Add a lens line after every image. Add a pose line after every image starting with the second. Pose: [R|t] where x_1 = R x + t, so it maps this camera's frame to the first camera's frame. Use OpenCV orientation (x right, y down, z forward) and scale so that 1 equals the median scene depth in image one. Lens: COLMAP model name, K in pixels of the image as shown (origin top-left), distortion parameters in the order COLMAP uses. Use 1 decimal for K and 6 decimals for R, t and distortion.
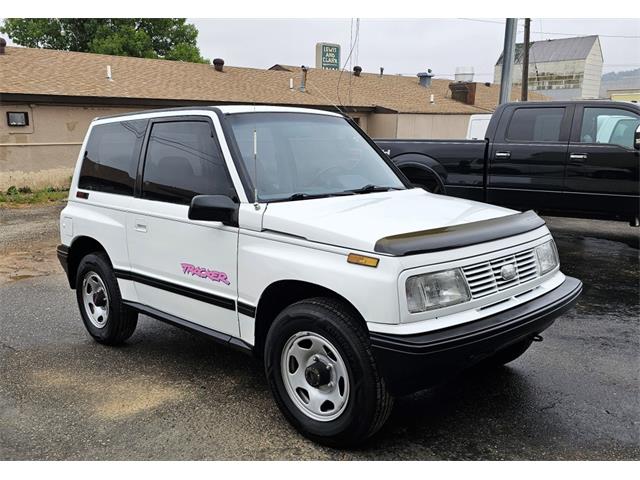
lens RADIAL K [[624.4, 0, 319.1], [0, 624.4, 242.5], [0, 0, 1]] dist [0.040731, 0.000000]
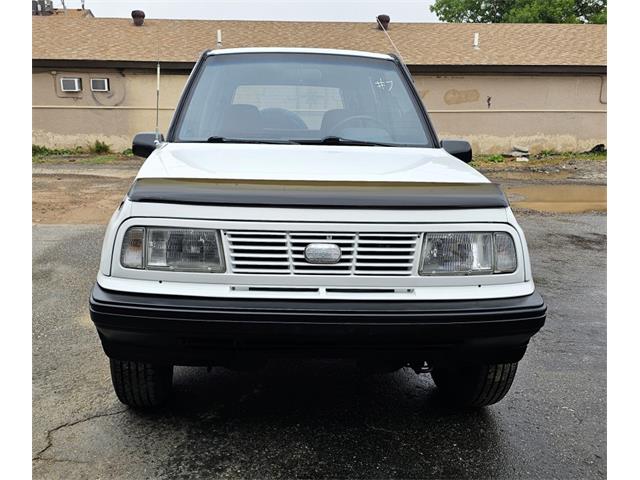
lens RADIAL K [[624.4, 0, 319.4], [0, 624.4, 238.0], [0, 0, 1]] dist [0.040731, 0.000000]
pose [[0.739633, 0.155768, -0.654736, 0.189576], [-0.139001, 0.987228, 0.077846, -0.006372], [0.658500, 0.033432, 0.751838, 0.112353]]
